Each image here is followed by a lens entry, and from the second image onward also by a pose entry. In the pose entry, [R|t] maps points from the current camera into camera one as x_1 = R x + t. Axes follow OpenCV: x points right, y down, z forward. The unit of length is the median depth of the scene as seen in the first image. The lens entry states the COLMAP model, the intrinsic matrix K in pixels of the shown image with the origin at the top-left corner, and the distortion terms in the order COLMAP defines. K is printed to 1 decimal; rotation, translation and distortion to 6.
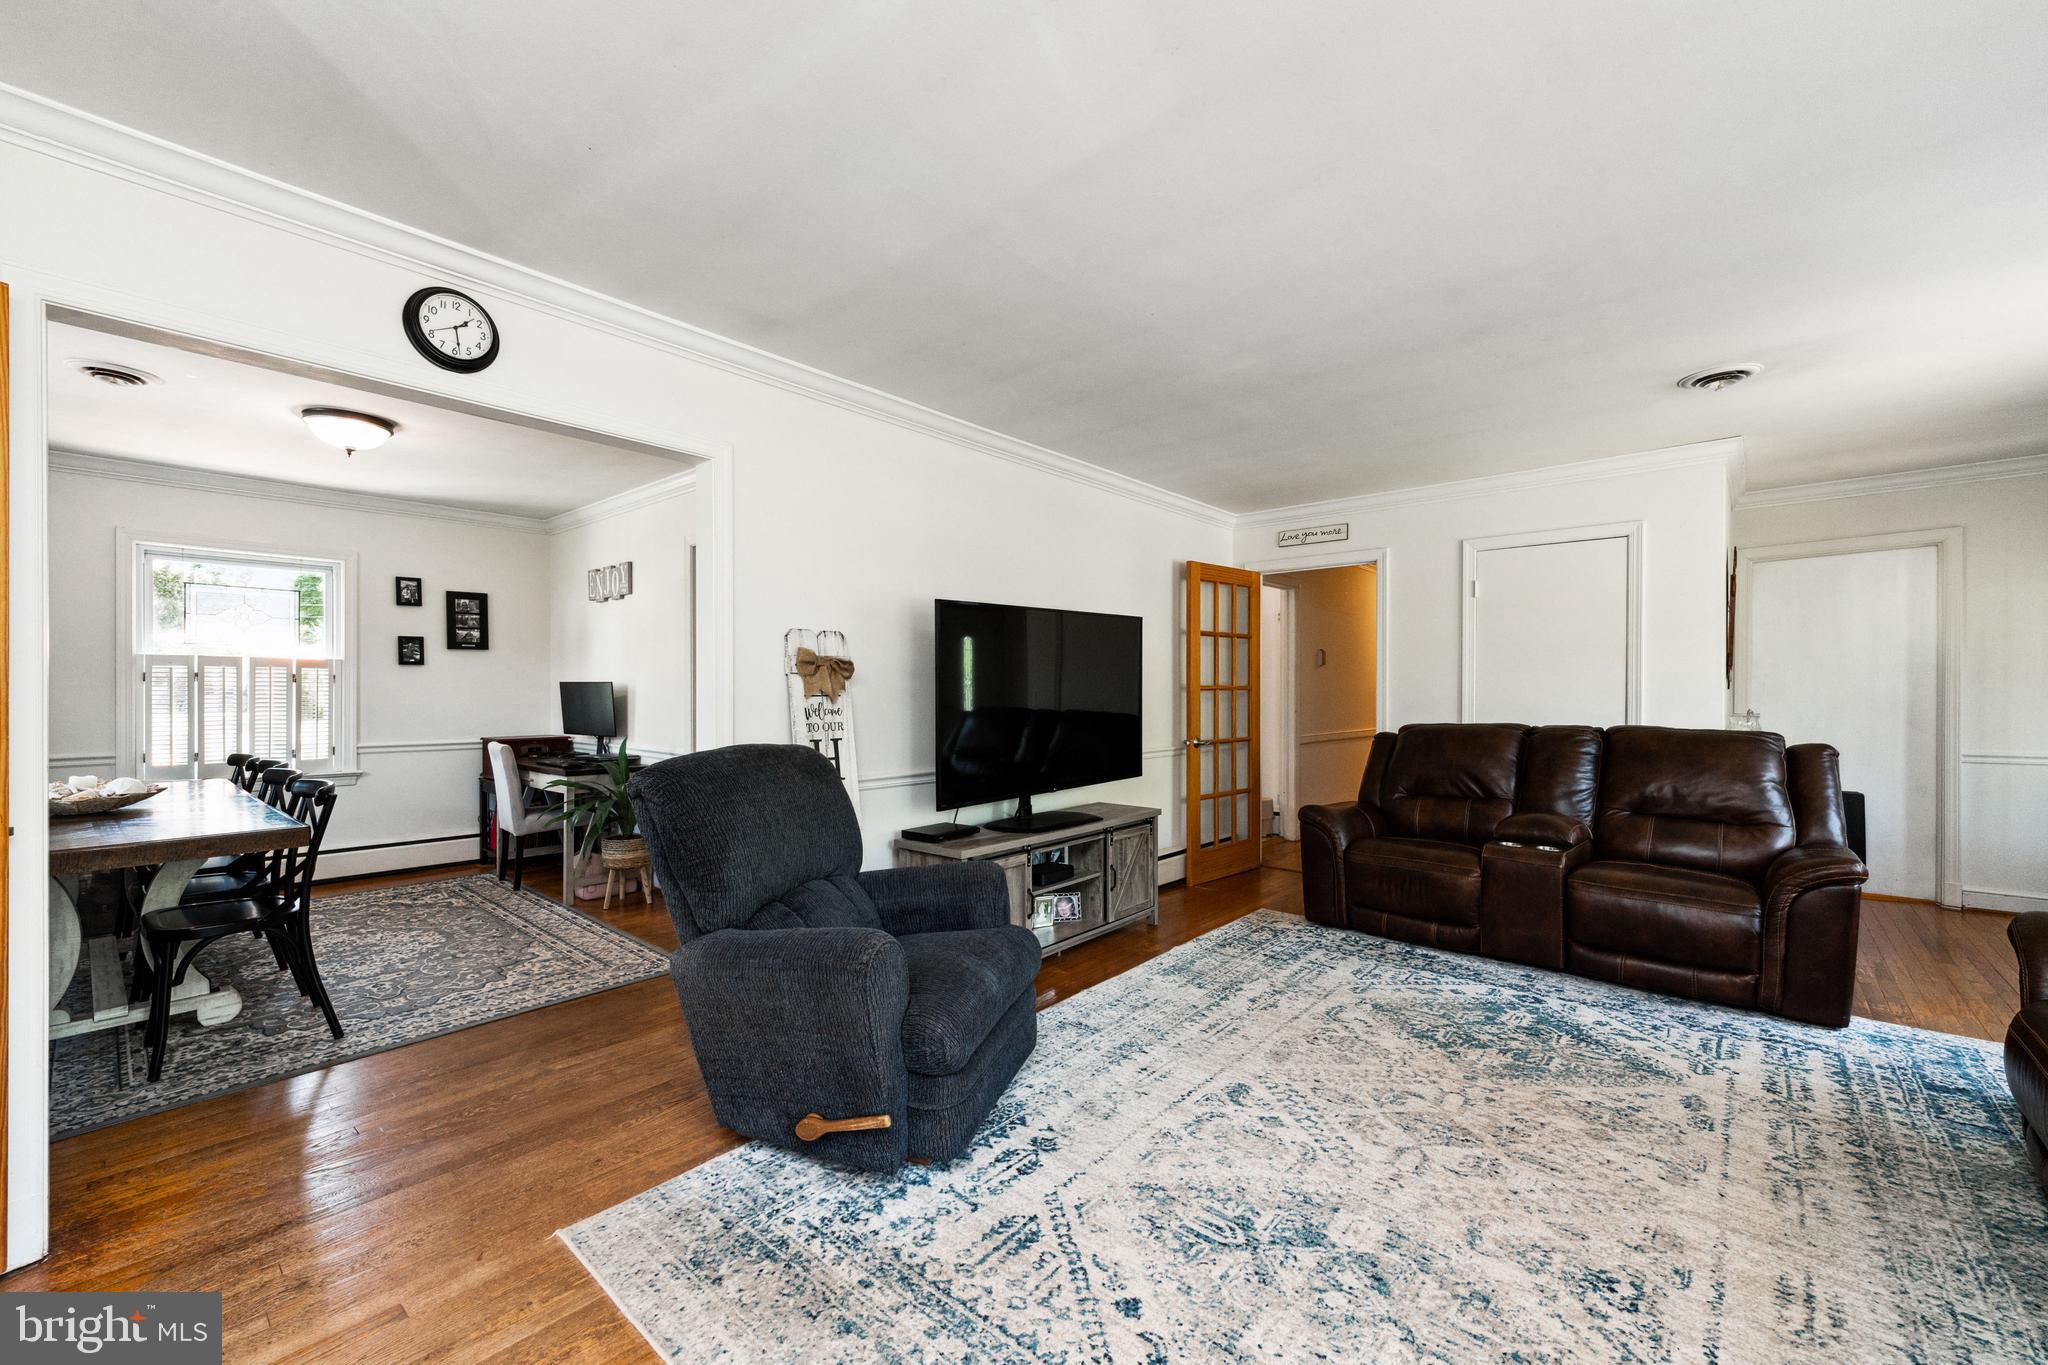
lens RADIAL K [[829.4, 0, 1018.1], [0, 829.4, 687.6], [0, 0, 1]] dist [0.001068, -0.000787]
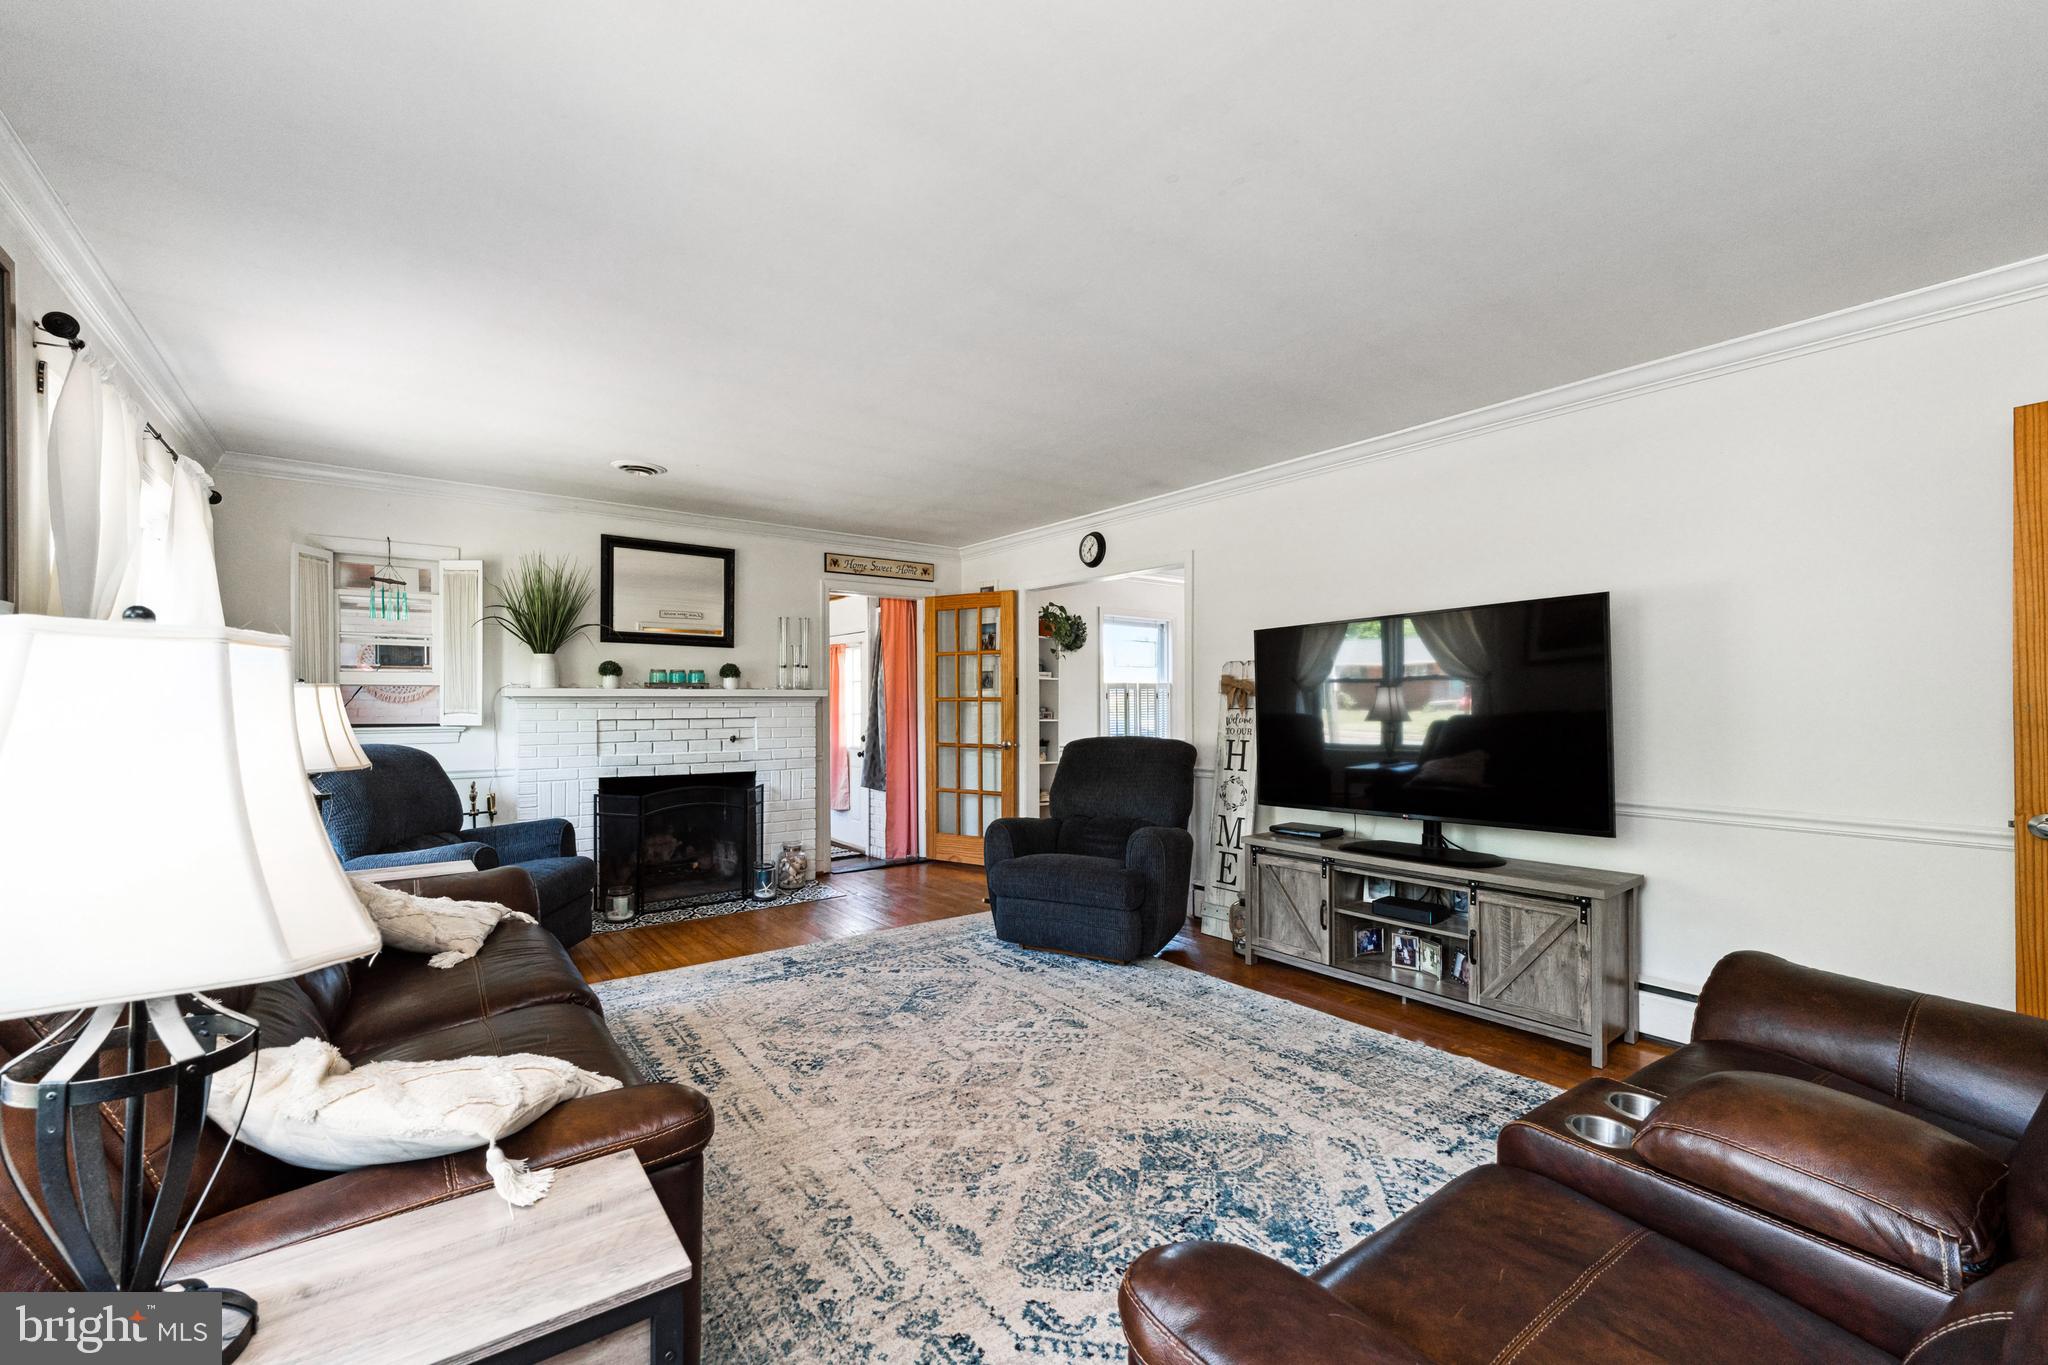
lens RADIAL K [[829.4, 0, 1013.7], [0, 829.4, 691.6], [0, 0, 1]] dist [0.001068, -0.000787]
pose [[-0.206271, -0.013293, -0.978405, 1.481178], [0.006444, 0.999868, -0.014943, -0.000122], [0.978474, -0.009387, -0.206158, 1.141196]]
